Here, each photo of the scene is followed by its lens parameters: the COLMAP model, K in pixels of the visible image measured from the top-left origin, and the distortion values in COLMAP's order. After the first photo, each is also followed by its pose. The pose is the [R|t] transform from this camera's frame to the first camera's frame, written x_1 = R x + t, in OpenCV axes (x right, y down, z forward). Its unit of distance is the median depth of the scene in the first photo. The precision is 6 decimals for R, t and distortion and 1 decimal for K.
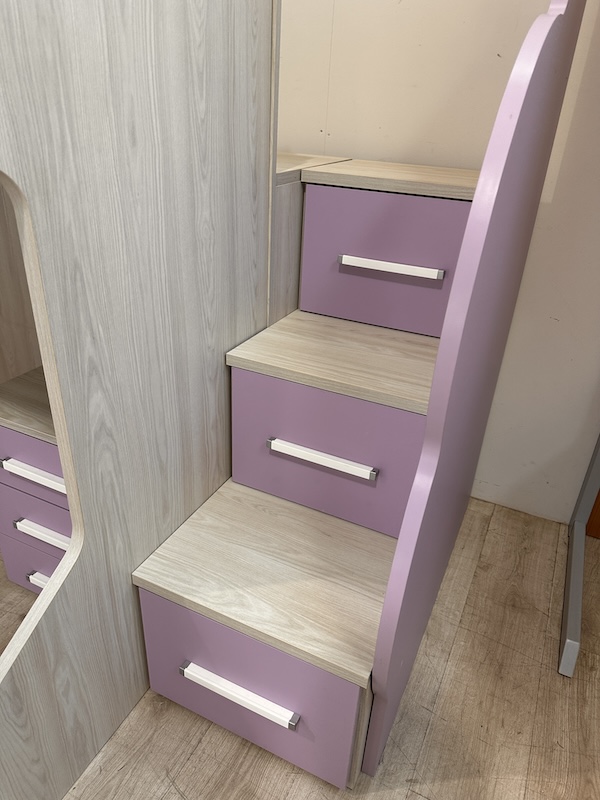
lens RADIAL K [[565.3, 0, 306.0], [0, 565.3, 398.1], [0, 0, 1]] dist [0.050562, -0.060508]
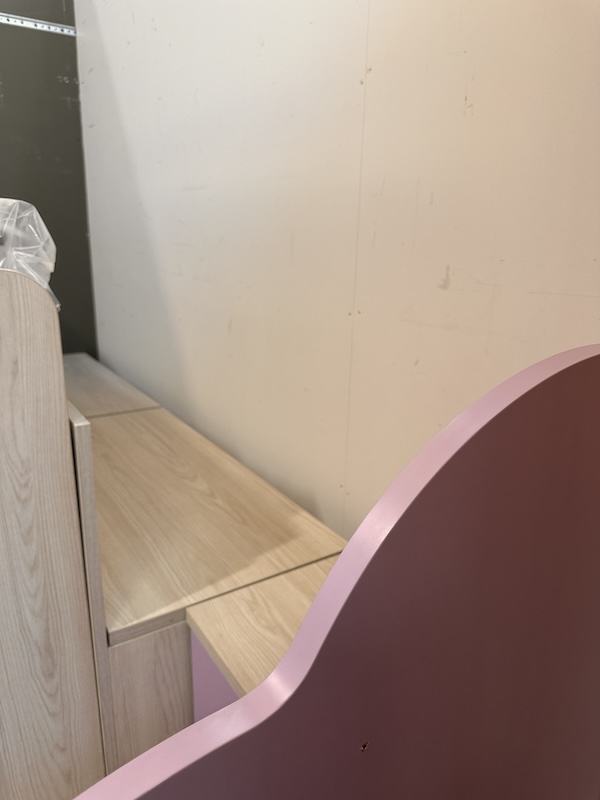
lens RADIAL K [[565.3, 0, 297.5], [0, 565.3, 400.6], [0, 0, 1]] dist [0.050562, -0.060508]
pose [[0.844556, 0.119543, -0.521952, 0.524554], [-0.227895, 0.962318, -0.148351, -0.681026], [0.484550, 0.244241, 0.839975, 0.501002]]
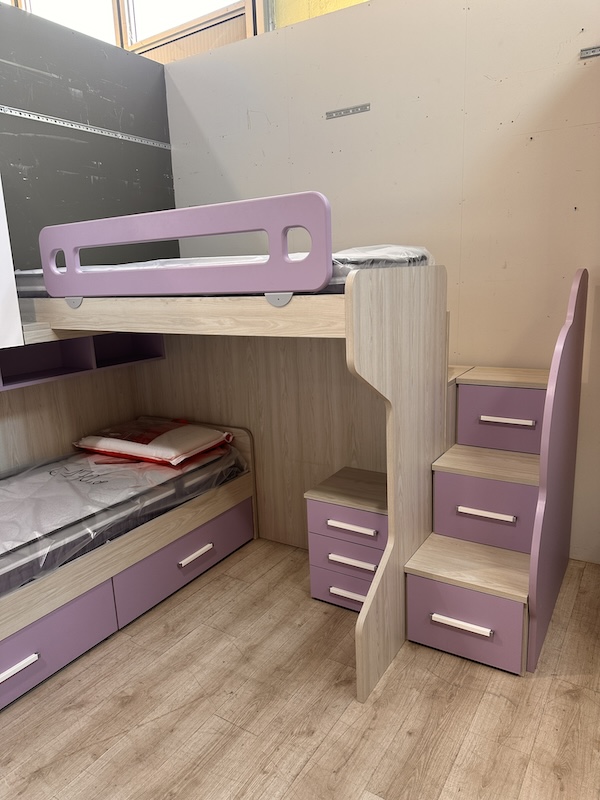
lens RADIAL K [[565.3, 0, 301.0], [0, 565.3, 398.6], [0, 0, 1]] dist [0.050562, -0.060508]
pose [[0.989746, -0.059877, -0.129686, -0.368546], [0.024068, 0.964827, -0.261783, 0.245385], [0.140799, 0.255977, 0.956374, -1.257972]]
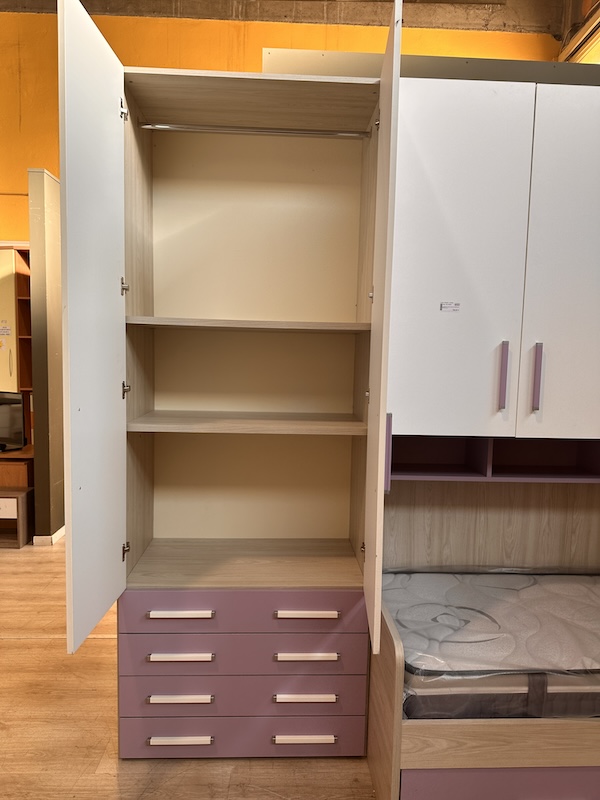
lens RADIAL K [[565.3, 0, 300.4], [0, 565.3, 403.7], [0, 0, 1]] dist [0.050562, -0.060508]
pose [[0.468427, 0.041412, -0.882531, -0.568600], [-0.407595, 0.896377, -0.174281, 0.148394], [0.783864, 0.441353, 0.436767, -1.167443]]
